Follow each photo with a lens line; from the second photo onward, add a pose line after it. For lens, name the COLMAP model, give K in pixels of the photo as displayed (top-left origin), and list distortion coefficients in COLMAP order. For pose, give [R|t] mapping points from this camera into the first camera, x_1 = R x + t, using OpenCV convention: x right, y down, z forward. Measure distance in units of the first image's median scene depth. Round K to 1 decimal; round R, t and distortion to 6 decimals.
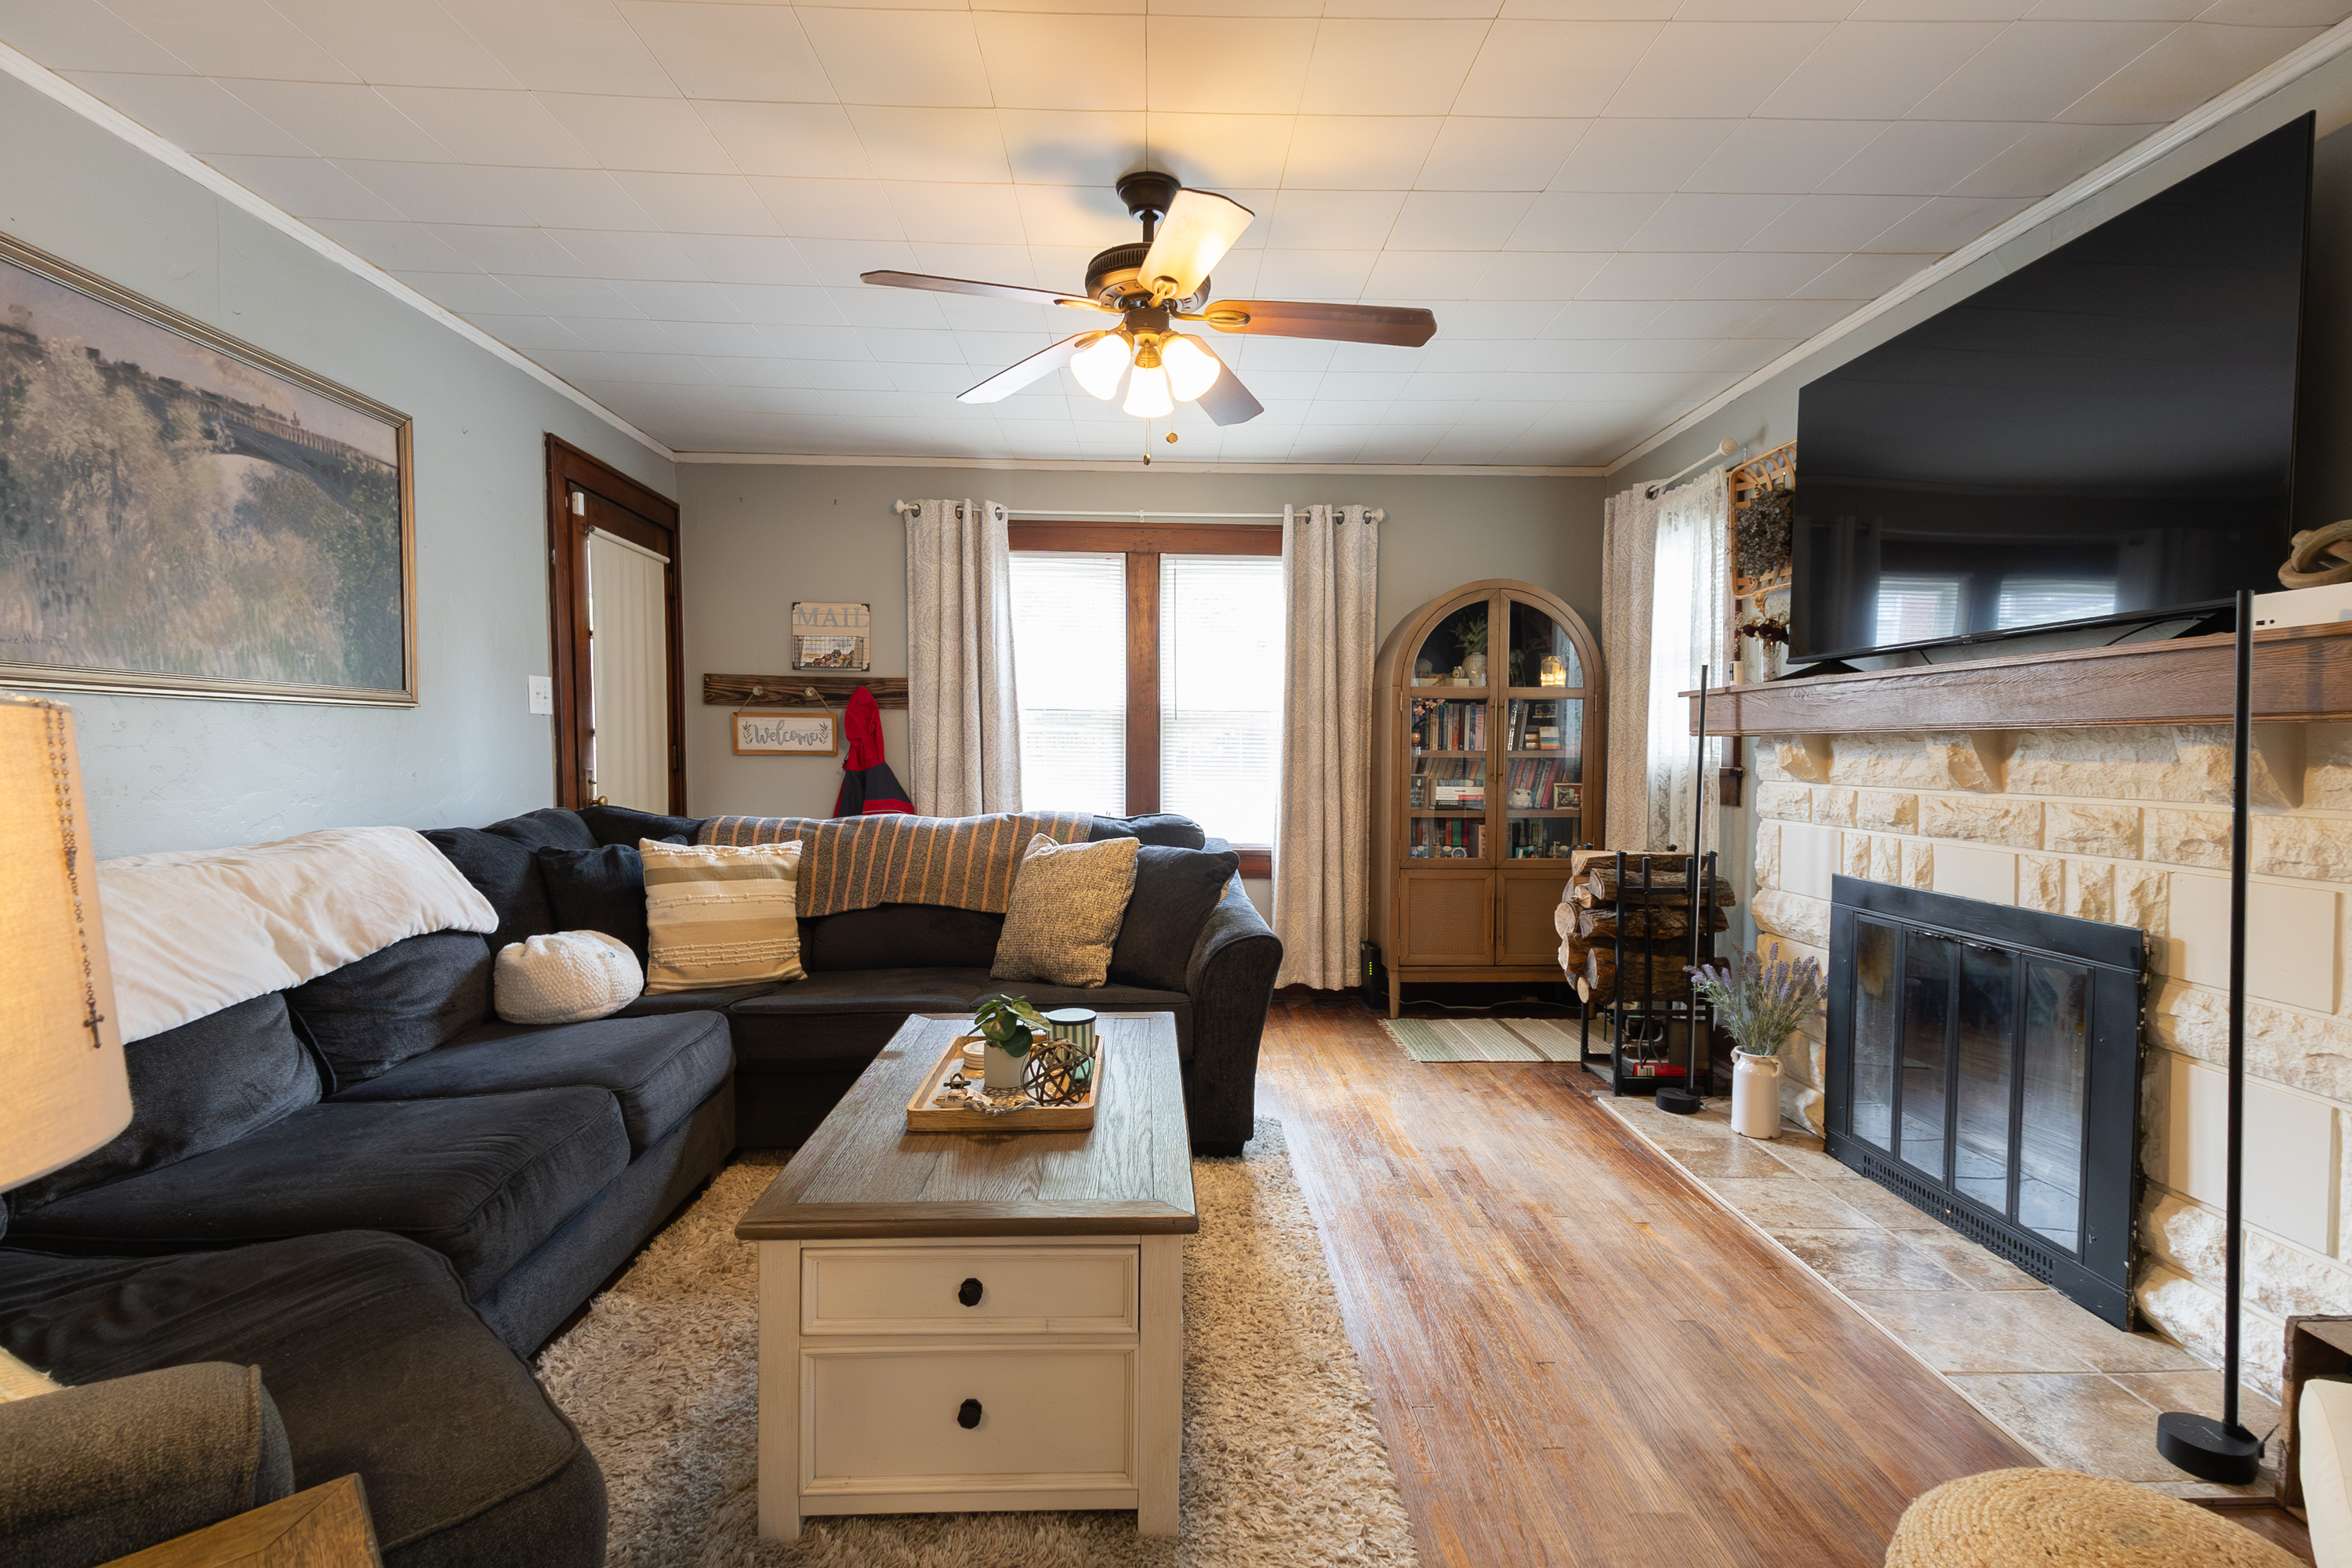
lens RADIAL K [[1080.0, 0, 1177.3], [0, 1080.0, 785.5], [0, 0, 1]] dist [0.017259, -0.000603]
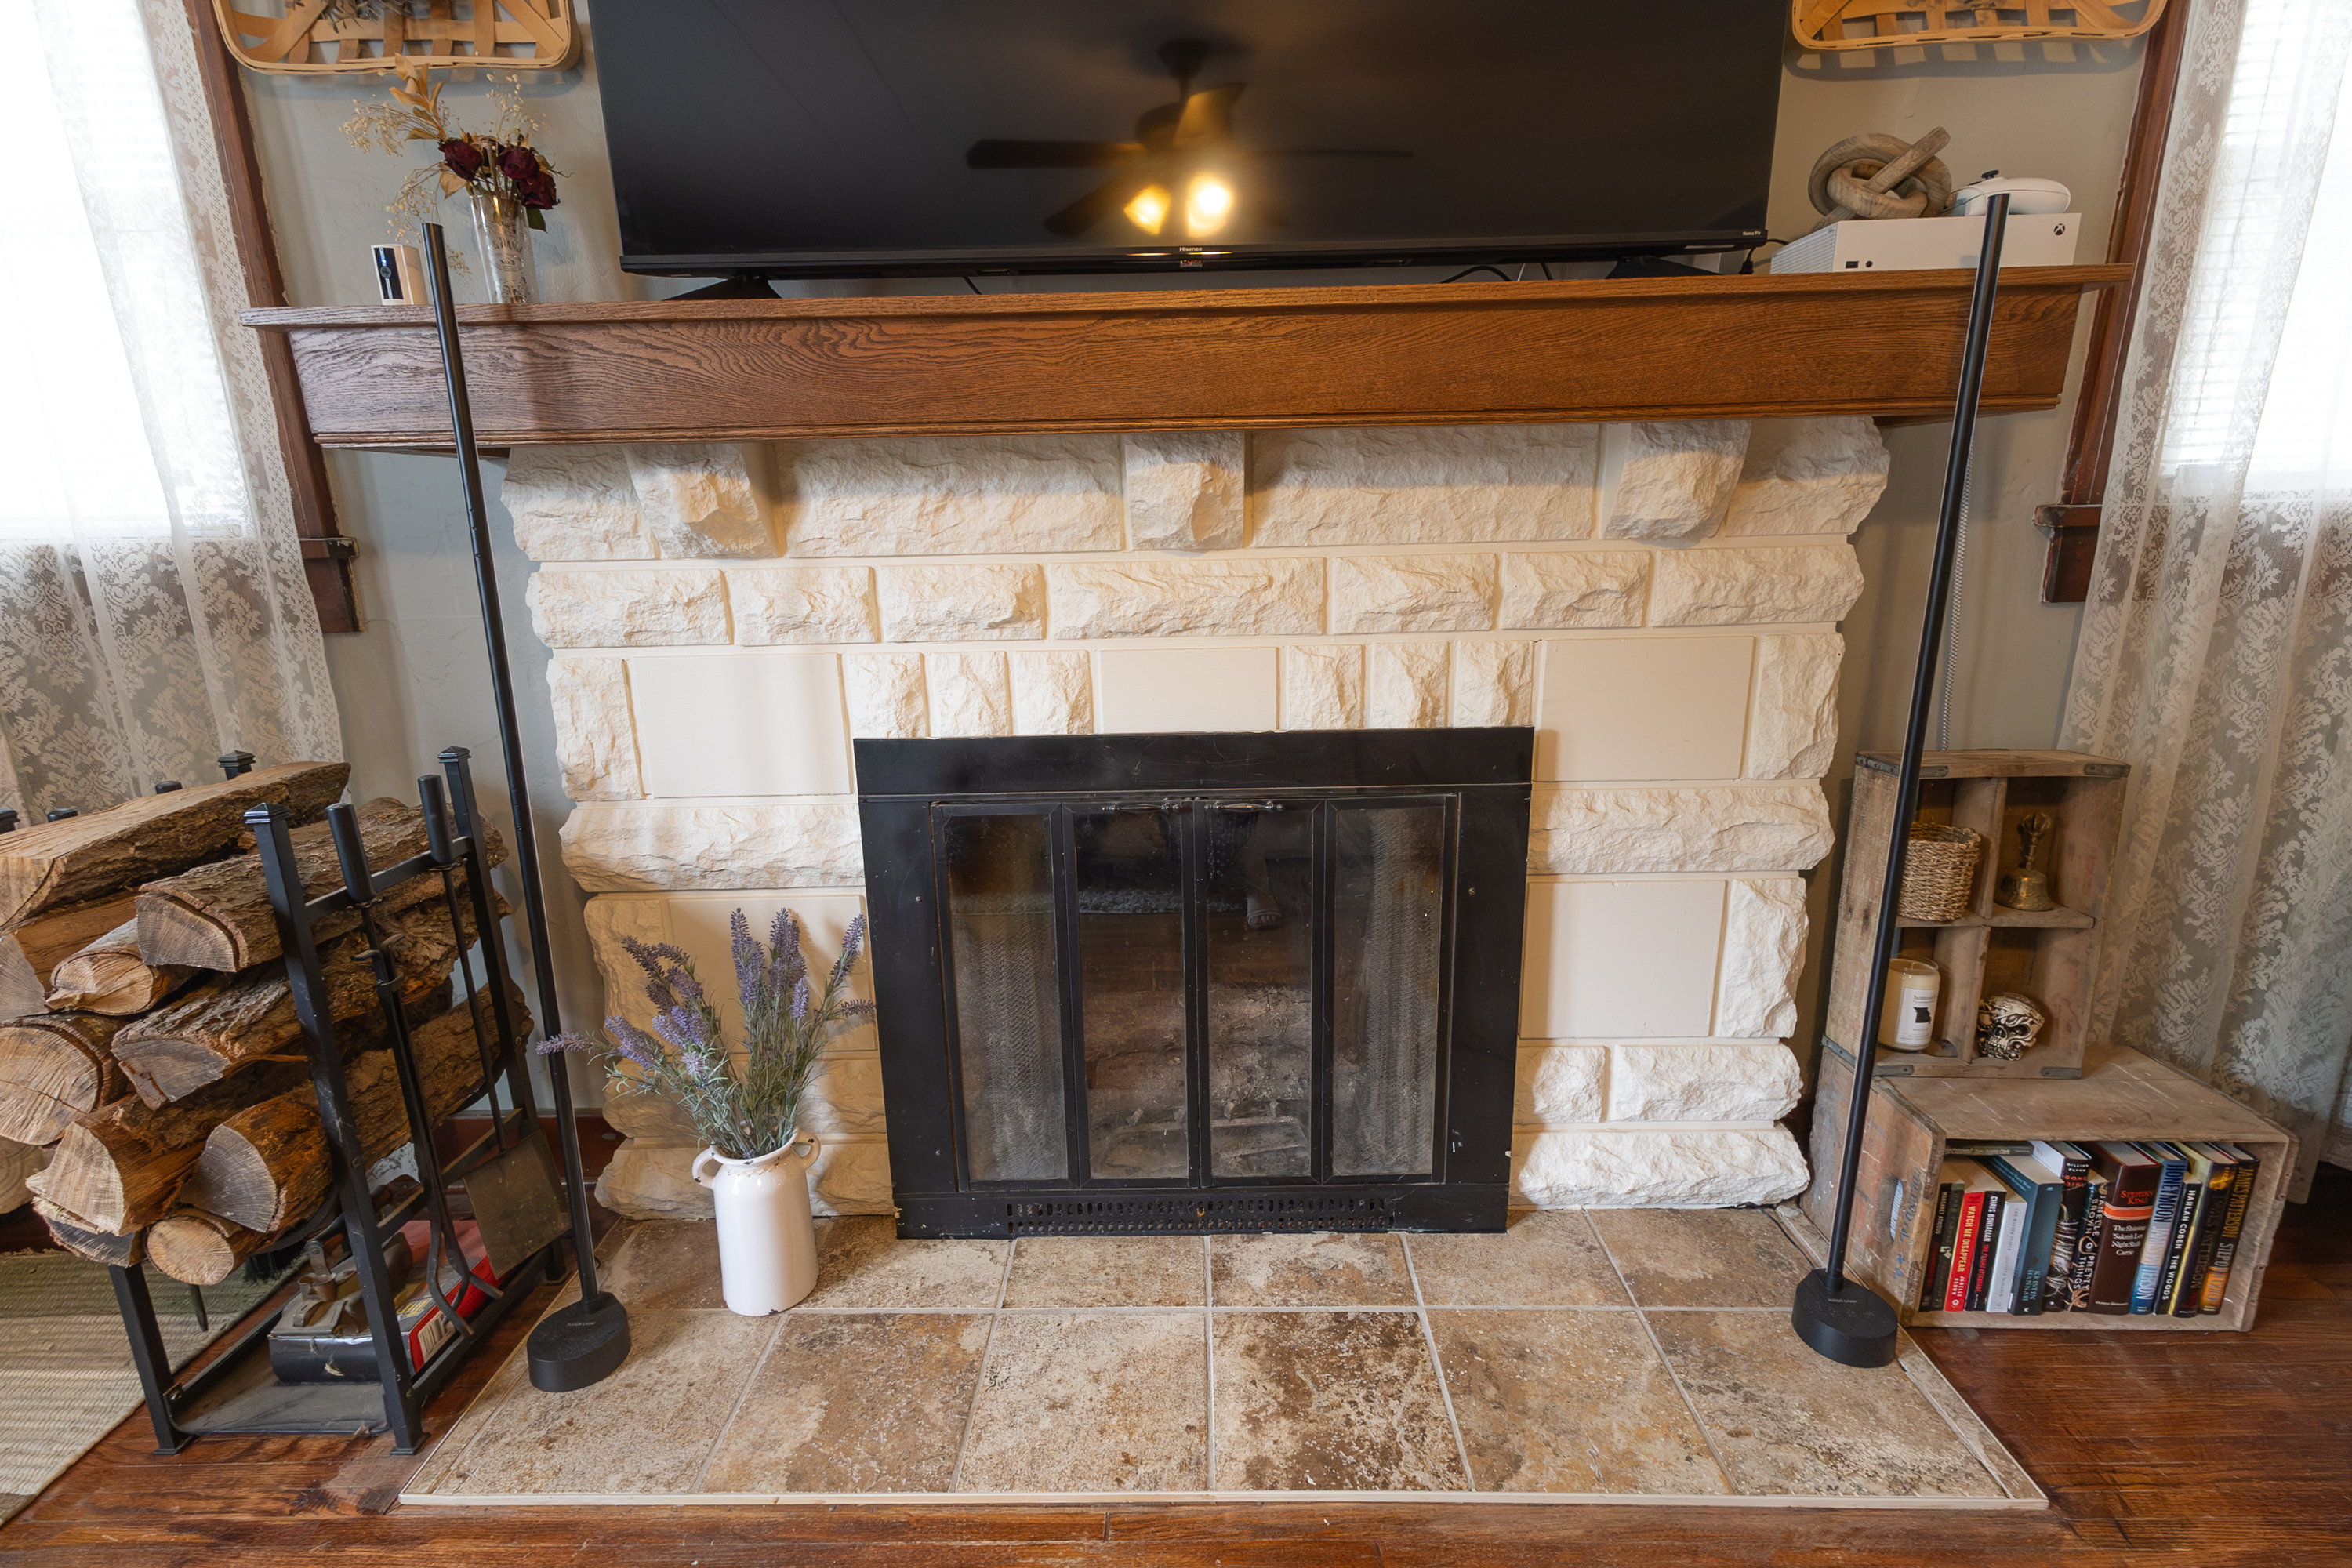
lens RADIAL K [[1080.0, 0, 1187.7], [0, 1080.0, 787.5], [0, 0, 1]] dist [0.017259, -0.000603]
pose [[0.036232, -0.243575, 0.969205, 0.147503], [0.056306, 0.968799, 0.241368, -0.010527], [-0.997756, 0.045827, 0.048817, 0.981283]]
